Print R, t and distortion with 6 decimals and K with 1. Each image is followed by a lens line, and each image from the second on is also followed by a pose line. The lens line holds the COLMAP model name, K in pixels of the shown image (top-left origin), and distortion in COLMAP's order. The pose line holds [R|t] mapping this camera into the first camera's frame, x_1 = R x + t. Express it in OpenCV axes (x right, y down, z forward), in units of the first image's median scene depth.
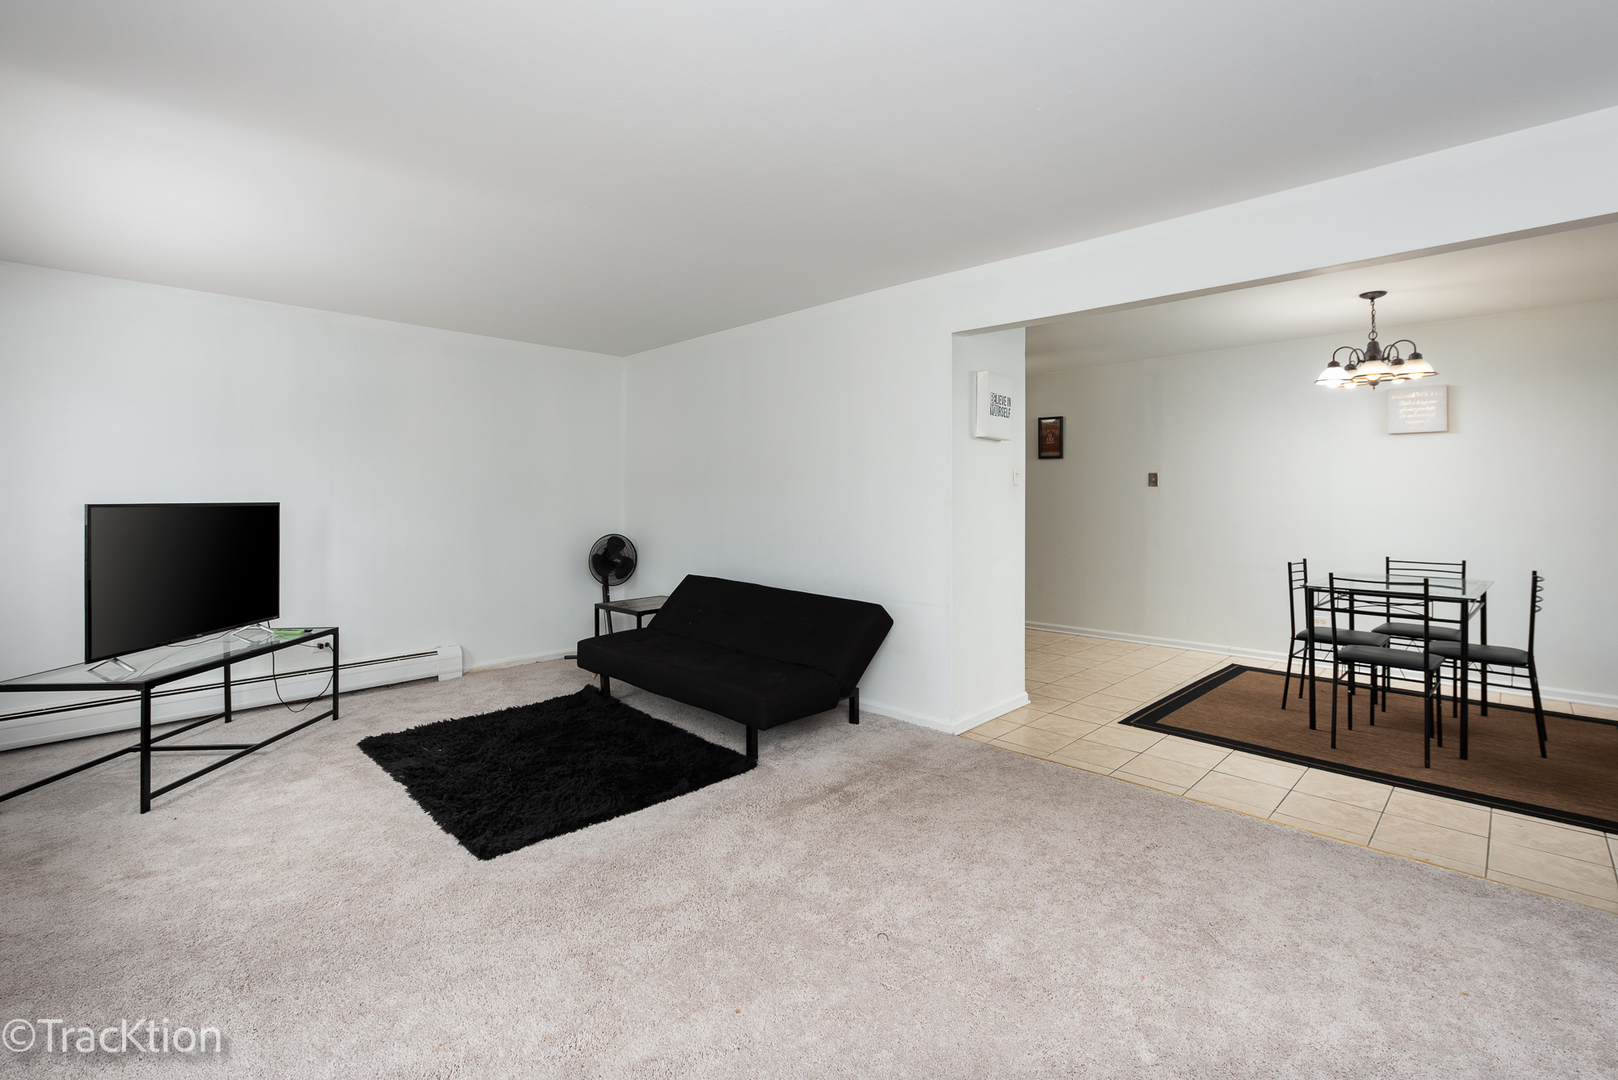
lens RADIAL K [[715.2, 0, 811.1], [0, 715.2, 499.1], [0, 0, 1]] dist [-0.000922, 0.000026]
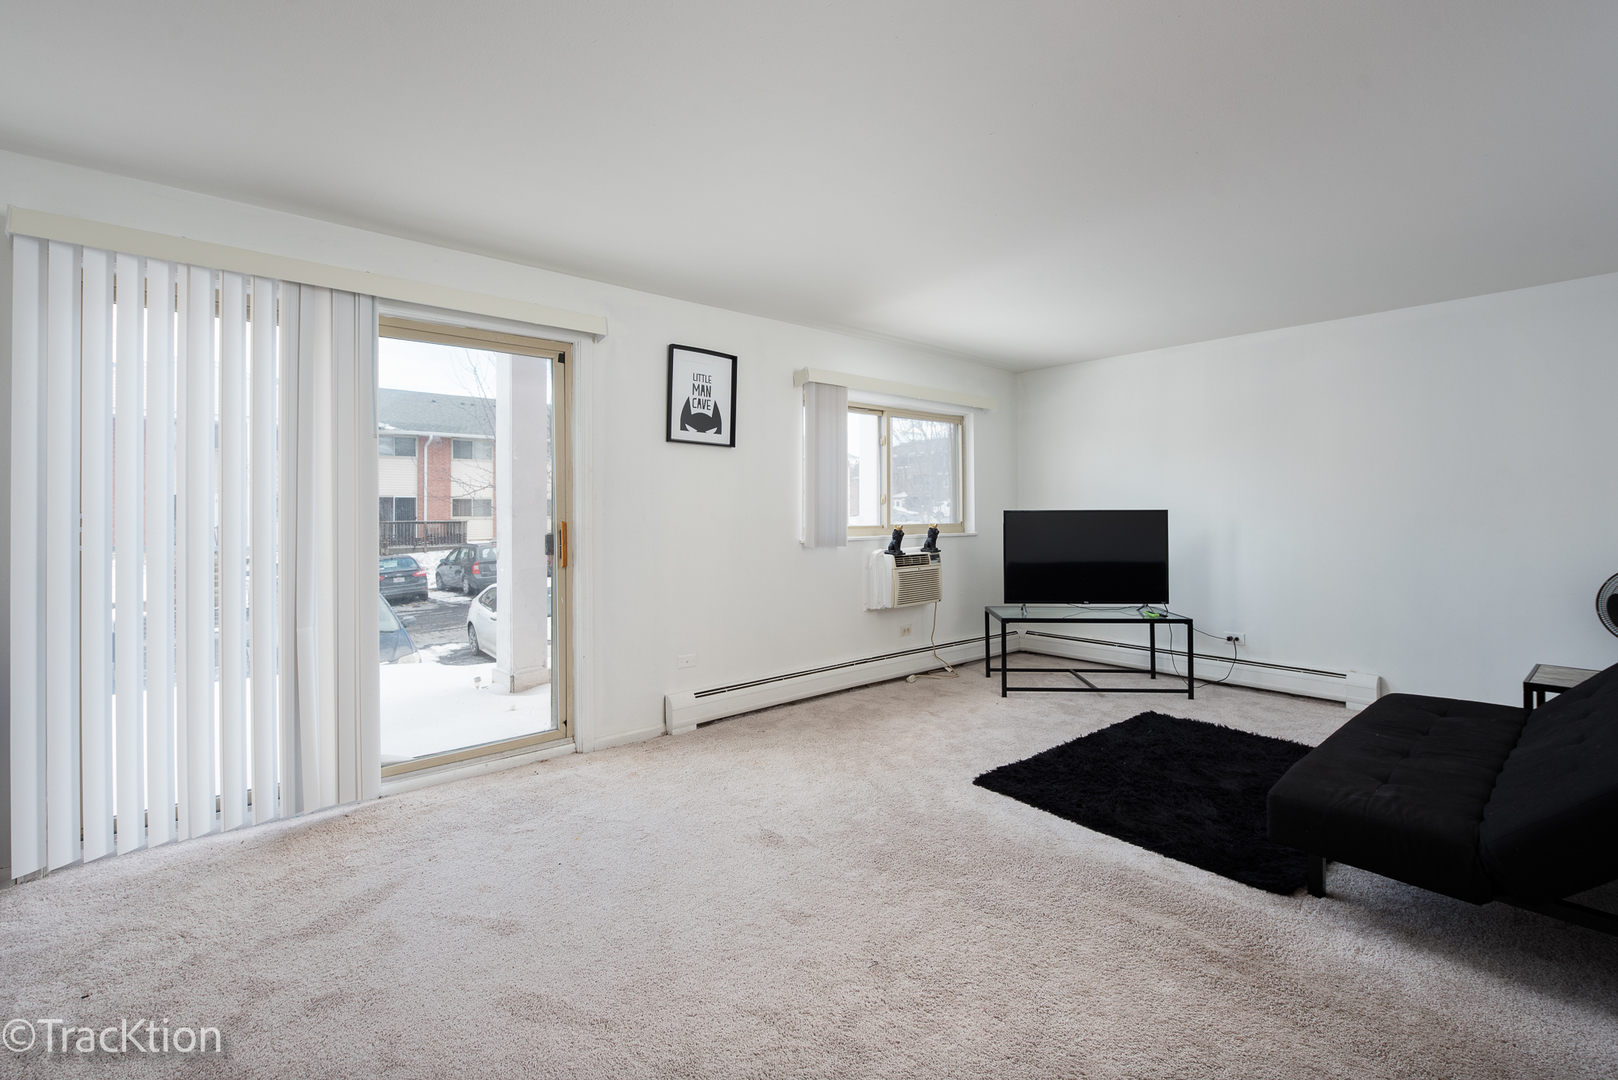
lens RADIAL K [[715.2, 0, 821.1], [0, 715.2, 508.0], [0, 0, 1]] dist [-0.000922, 0.000026]
pose [[-0.081213, 0.000911, -0.996696, 0.727872], [0.004964, 0.999988, 0.000510, -0.005204], [0.996684, -0.004906, -0.081216, 0.682513]]
